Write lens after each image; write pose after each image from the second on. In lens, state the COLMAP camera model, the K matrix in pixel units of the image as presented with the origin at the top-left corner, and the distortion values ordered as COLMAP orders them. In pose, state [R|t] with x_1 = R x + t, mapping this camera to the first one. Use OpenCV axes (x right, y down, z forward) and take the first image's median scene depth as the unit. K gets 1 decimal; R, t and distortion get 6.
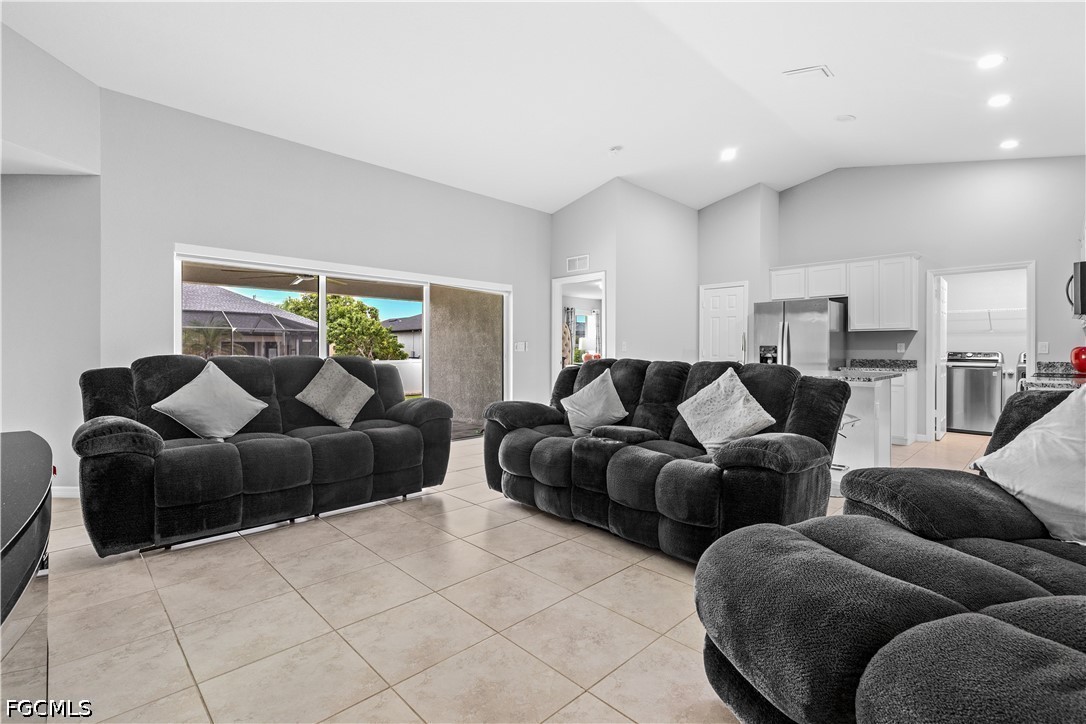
lens RADIAL K [[490.4, 0, 535.2], [0, 490.4, 354.5], [0, 0, 1]] dist [0.006150, -0.000867]
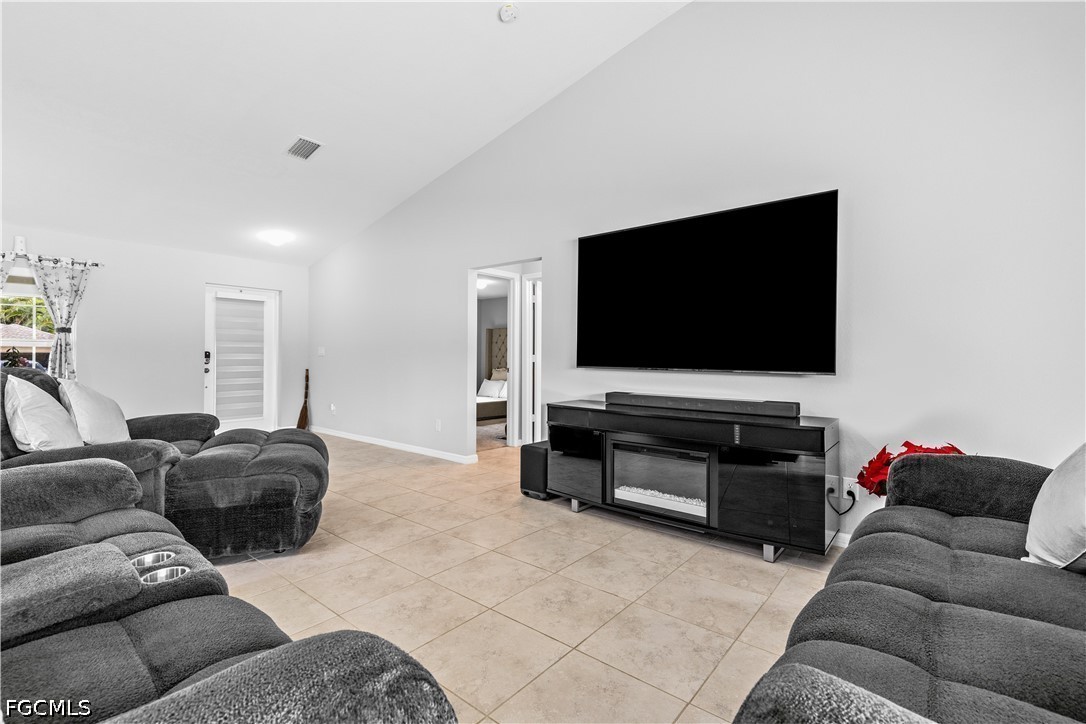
lens RADIAL K [[490.4, 0, 543.7], [0, 490.4, 353.8], [0, 0, 1]] dist [0.006150, -0.000867]
pose [[-0.993216, -0.011853, -0.115675, -0.067718], [-0.012355, 0.999917, 0.003618, -0.006593], [0.115623, 0.005023, -0.993281, 0.697706]]
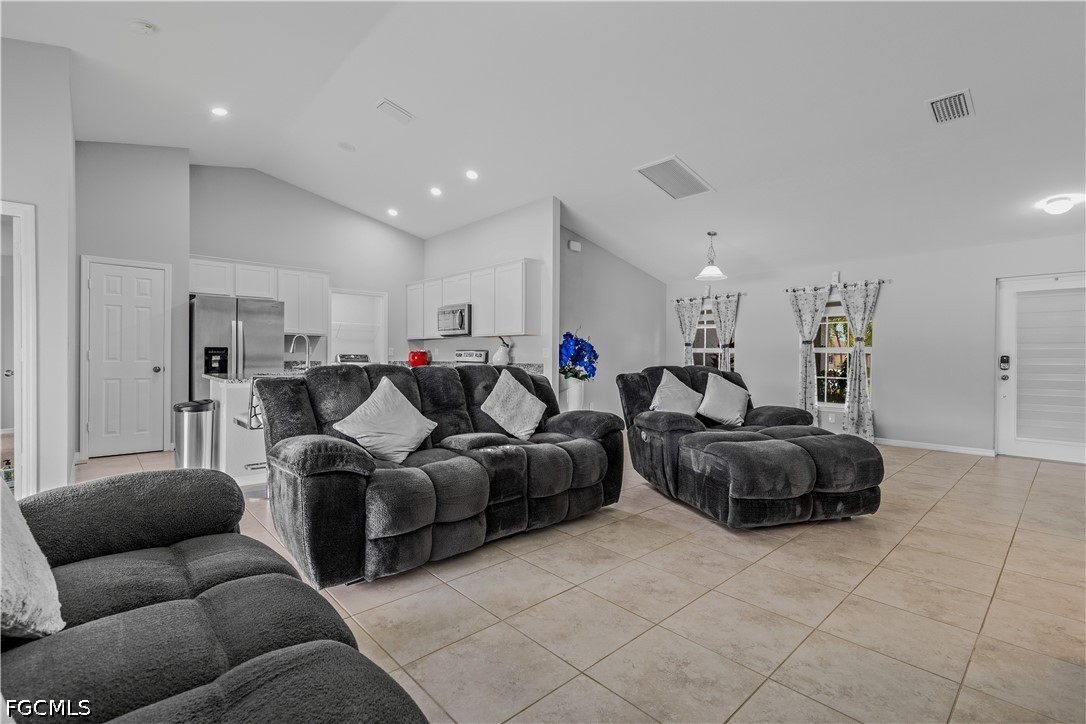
lens RADIAL K [[490.4, 0, 547.7], [0, 490.4, 356.5], [0, 0, 1]] dist [0.006150, -0.000867]
pose [[0.011439, -0.005624, 0.999919, -0.392918], [0.002107, 0.999982, 0.005600, -0.005051], [-0.999932, 0.002043, 0.011451, 0.423180]]
